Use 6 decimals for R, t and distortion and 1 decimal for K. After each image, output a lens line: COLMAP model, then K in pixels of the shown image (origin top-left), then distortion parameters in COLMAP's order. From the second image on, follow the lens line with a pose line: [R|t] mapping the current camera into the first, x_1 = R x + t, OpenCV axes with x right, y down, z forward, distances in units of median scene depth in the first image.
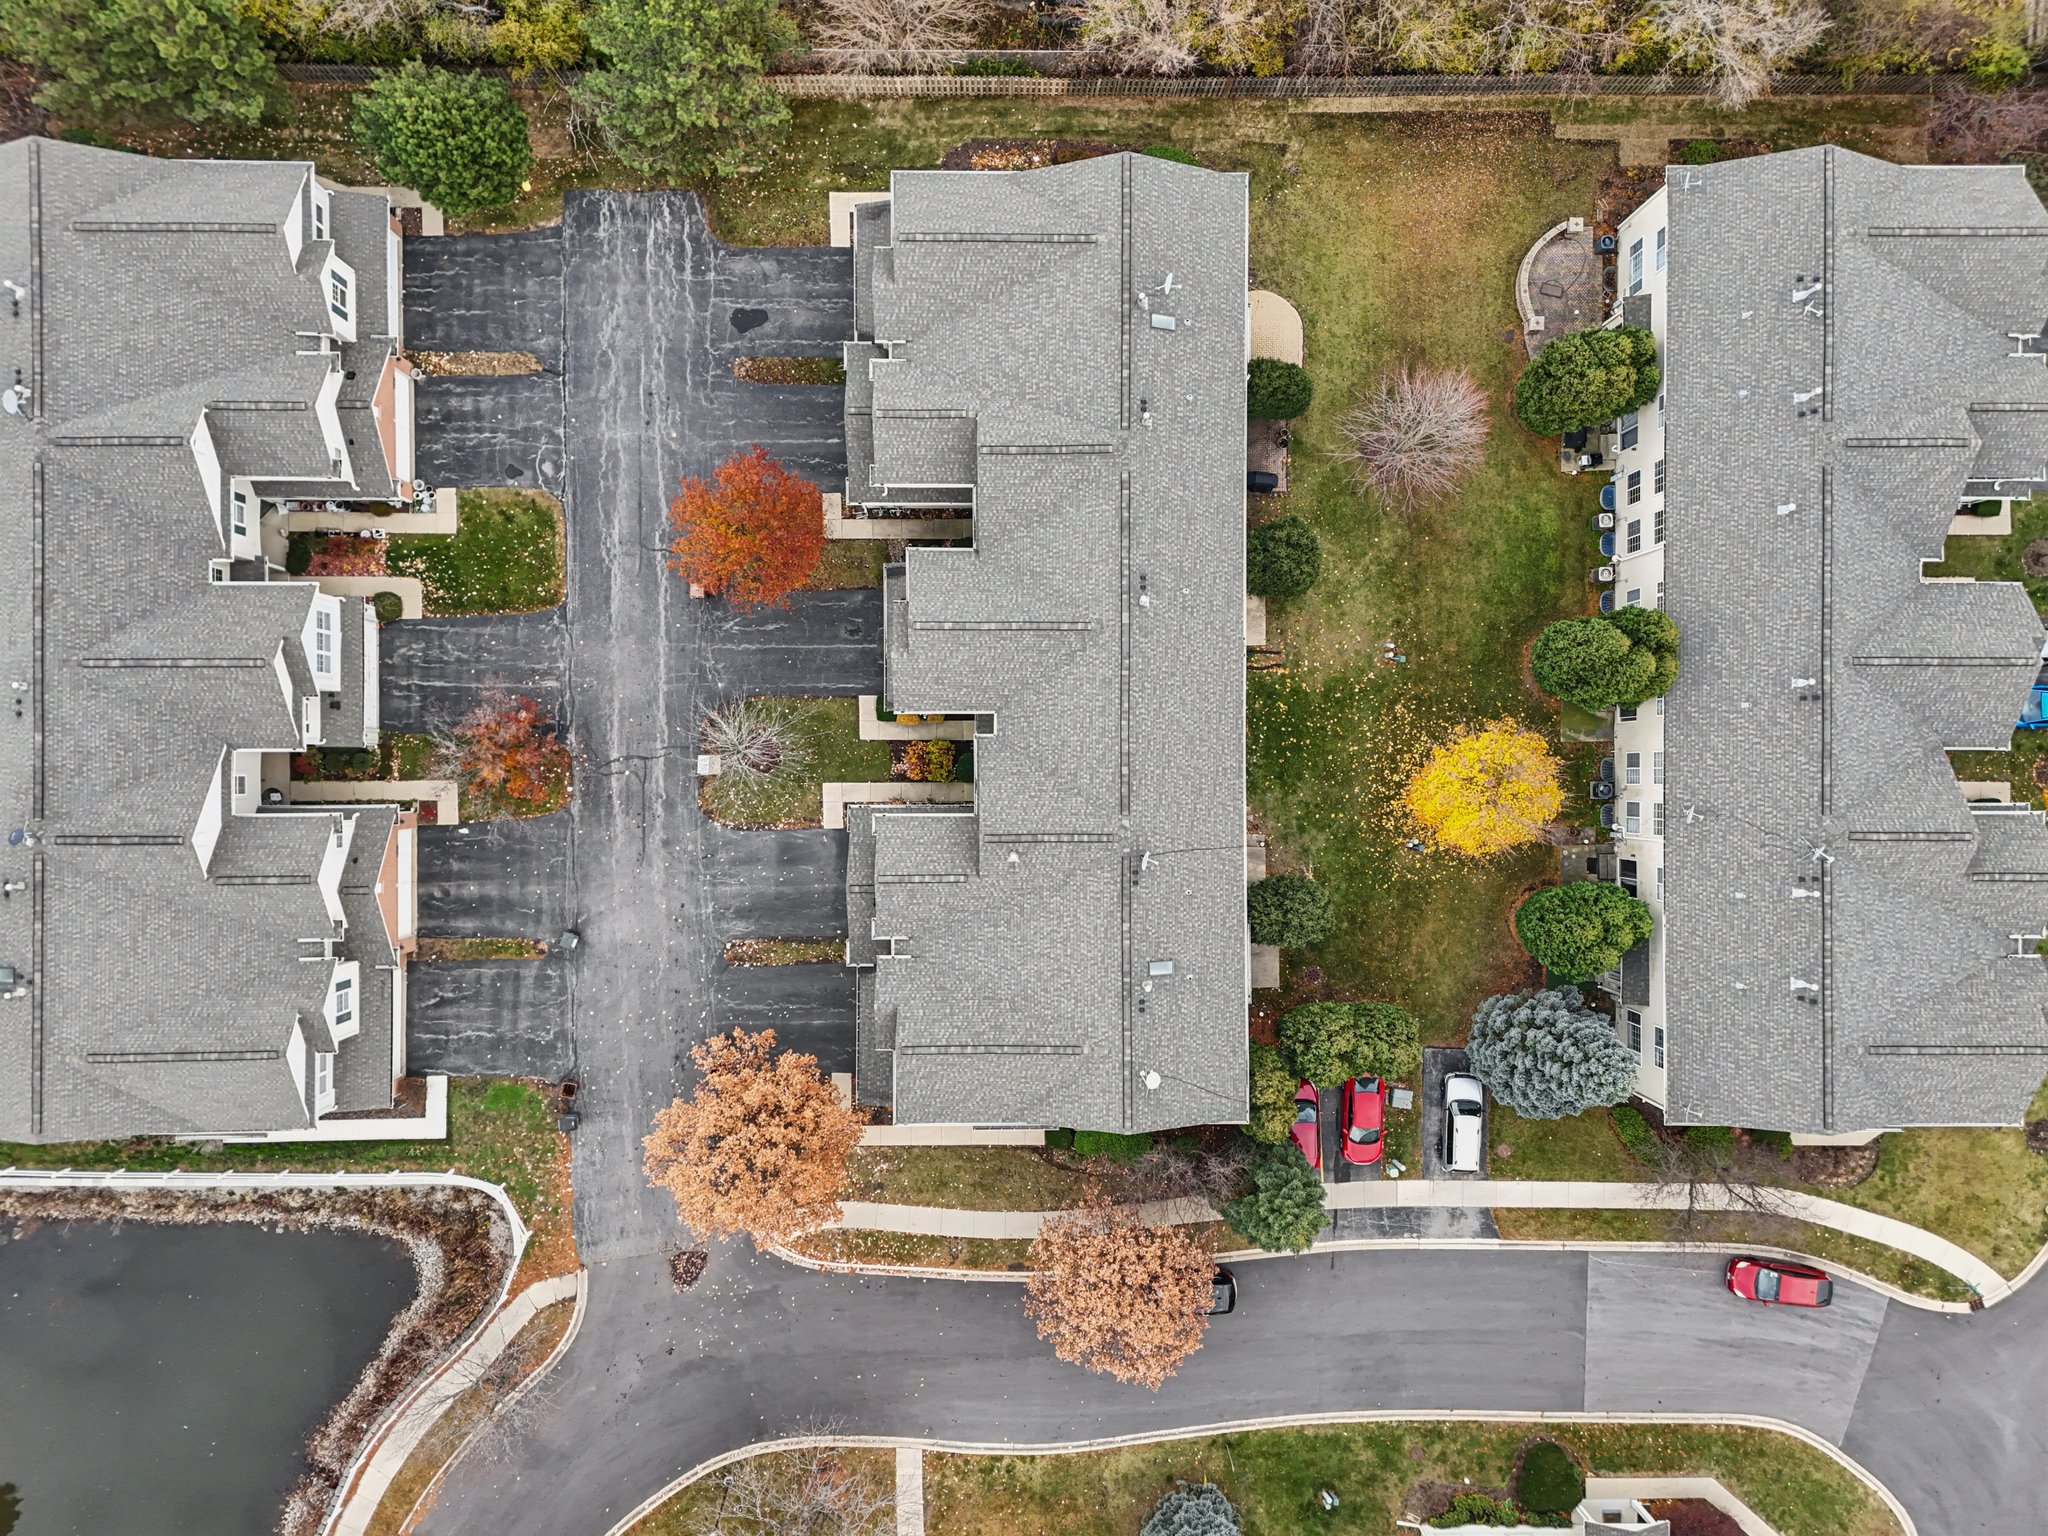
lens RADIAL K [[1498.8, 0, 1024.0], [0, 1498.8, 768.0], [0, 0, 1]] dist [0.101821, -0.110263]
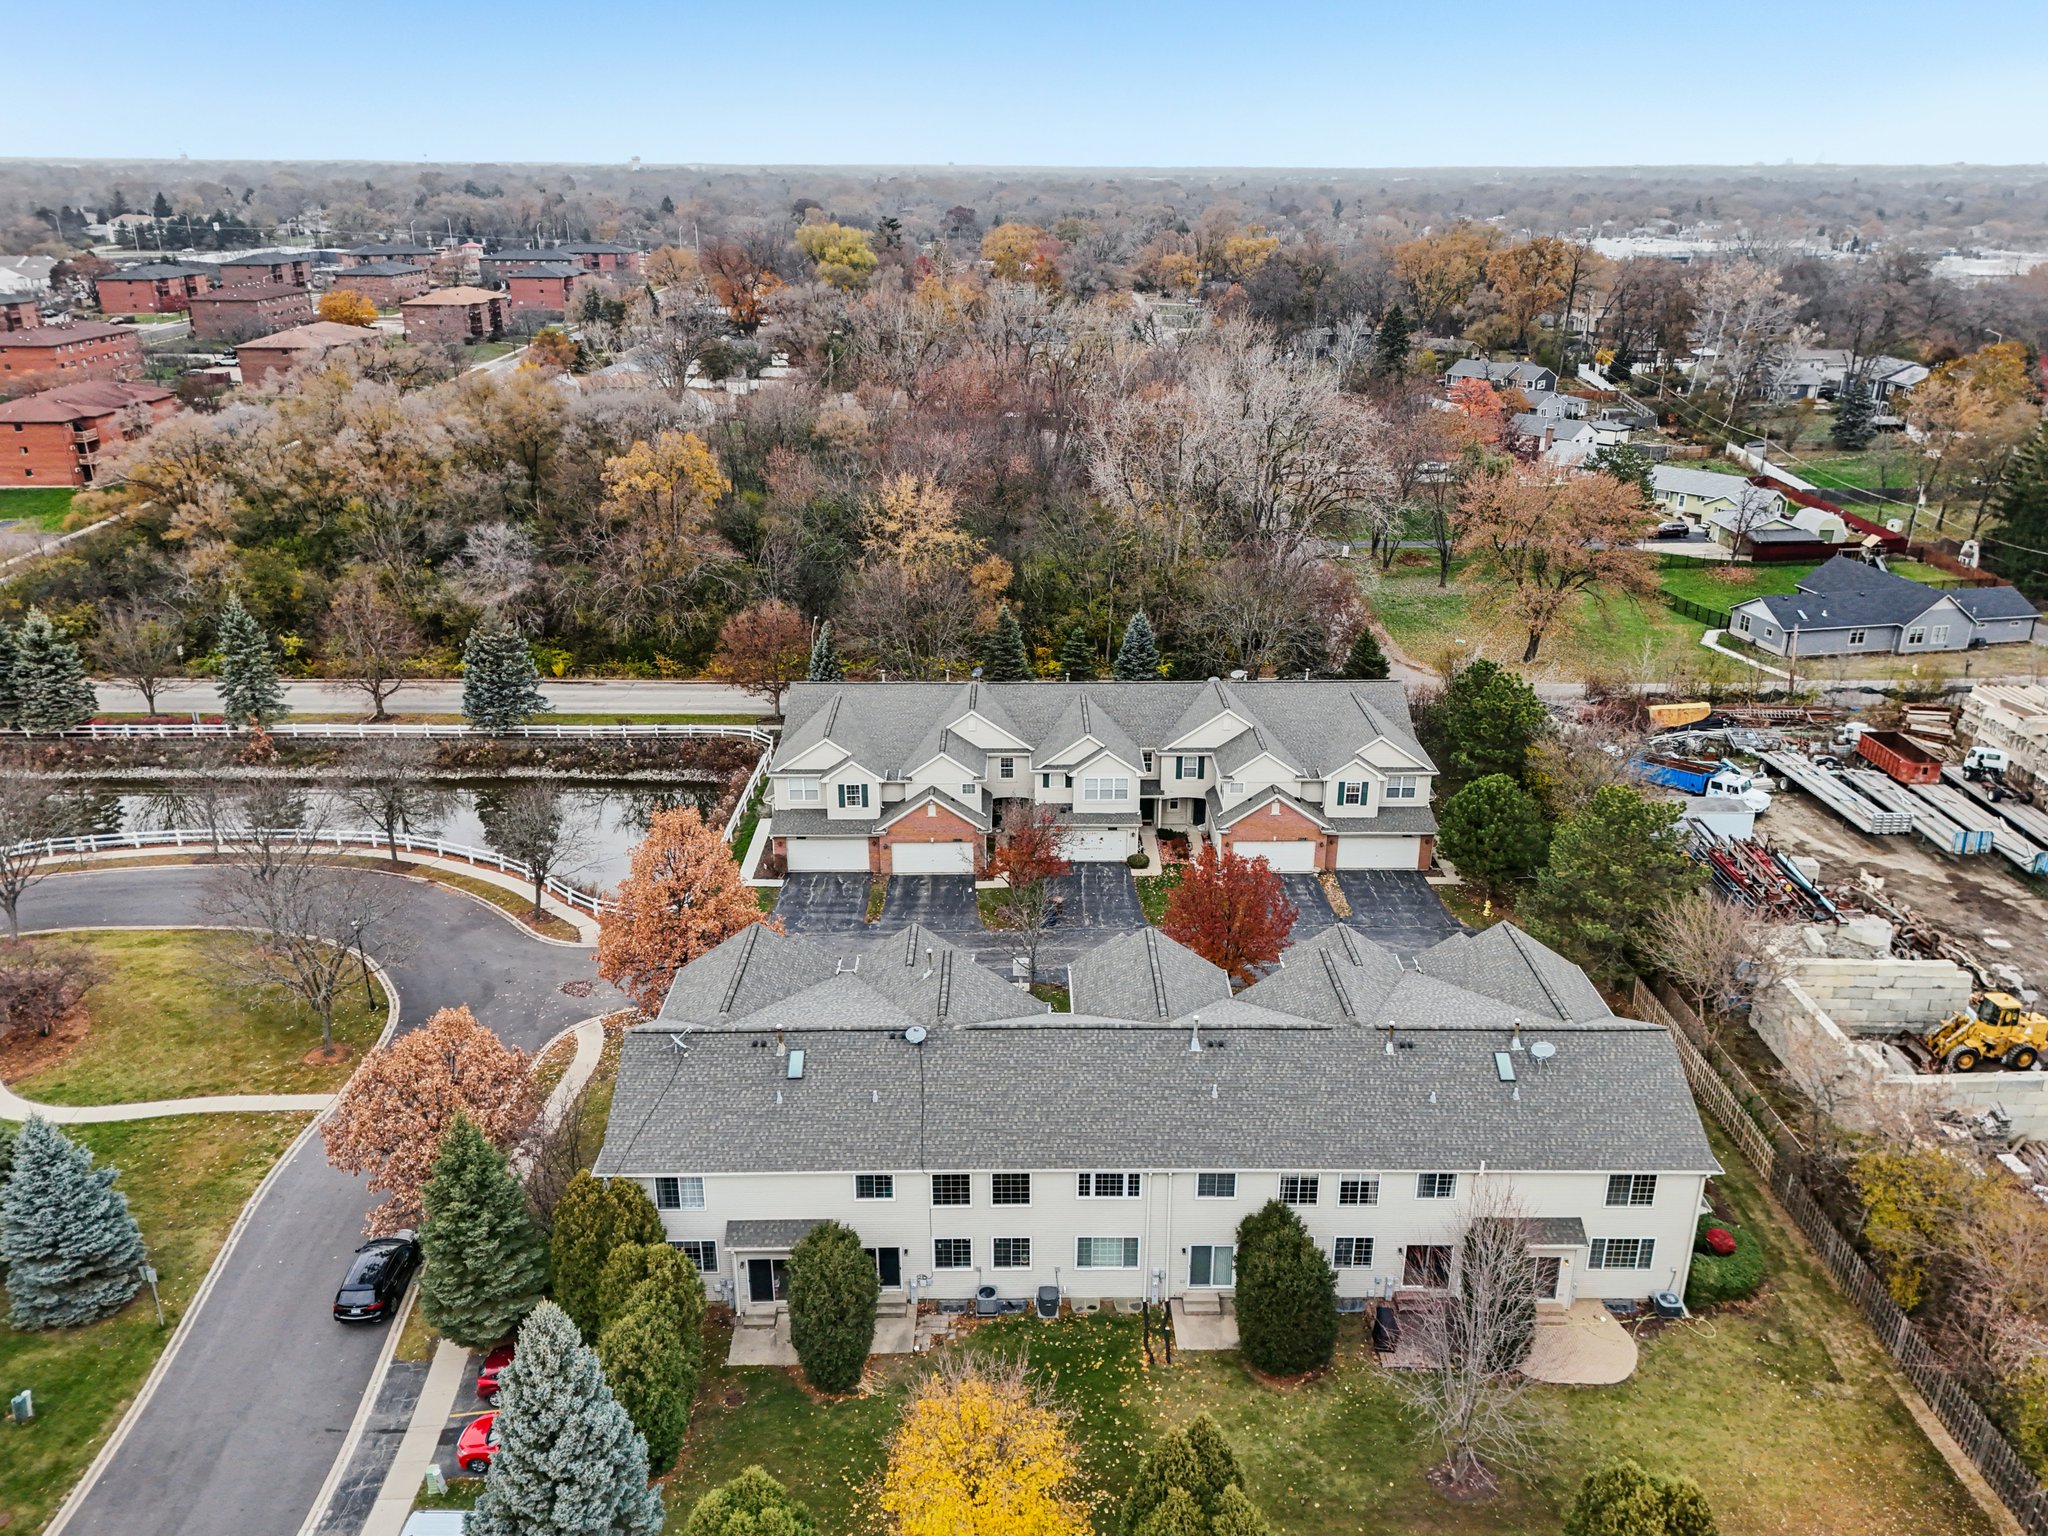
lens RADIAL K [[1498.8, 0, 1024.0], [0, 1498.8, 768.0], [0, 0, 1]] dist [0.101821, -0.110263]
pose [[0.002235, 0.348053, -0.937472, 0.784118], [-0.999980, 0.006397, -0.000009, -0.005723], [0.005993, 0.937453, 0.348060, 0.452584]]
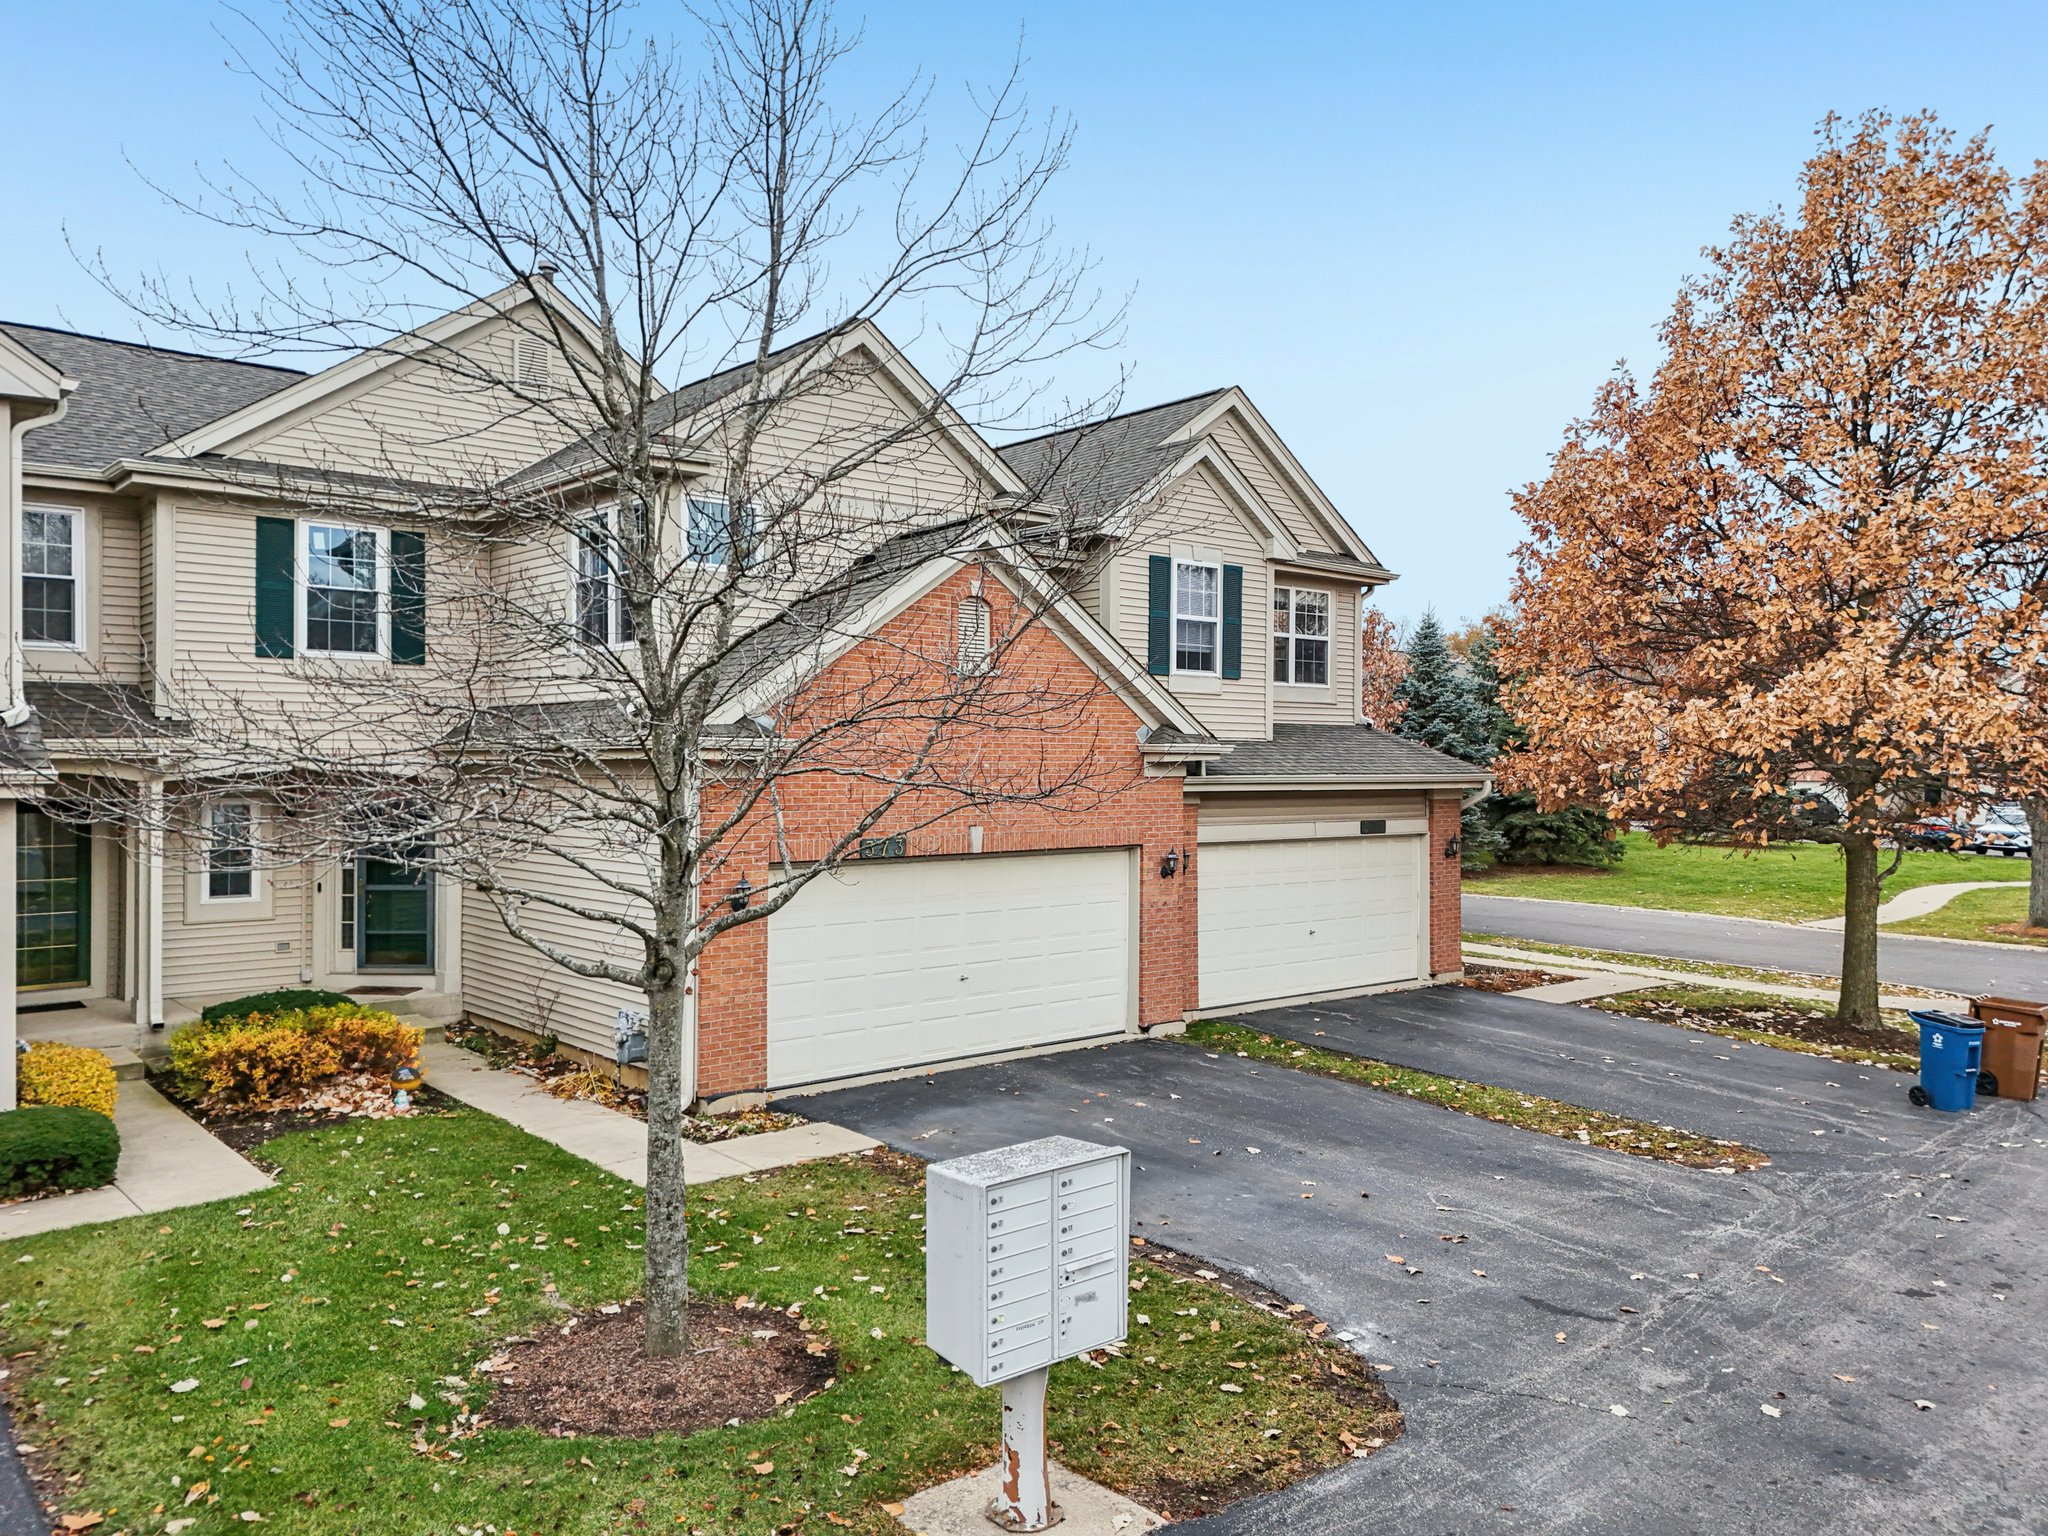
lens RADIAL K [[1498.8, 0, 1024.0], [0, 1498.8, 768.0], [0, 0, 1]] dist [0.101821, -0.110263]
pose [[0.650847, -0.018653, -0.758980, -0.217757], [-0.759092, 0.001535, -0.650981, -0.079037], [0.013308, 0.999825, -0.013161, 0.950966]]
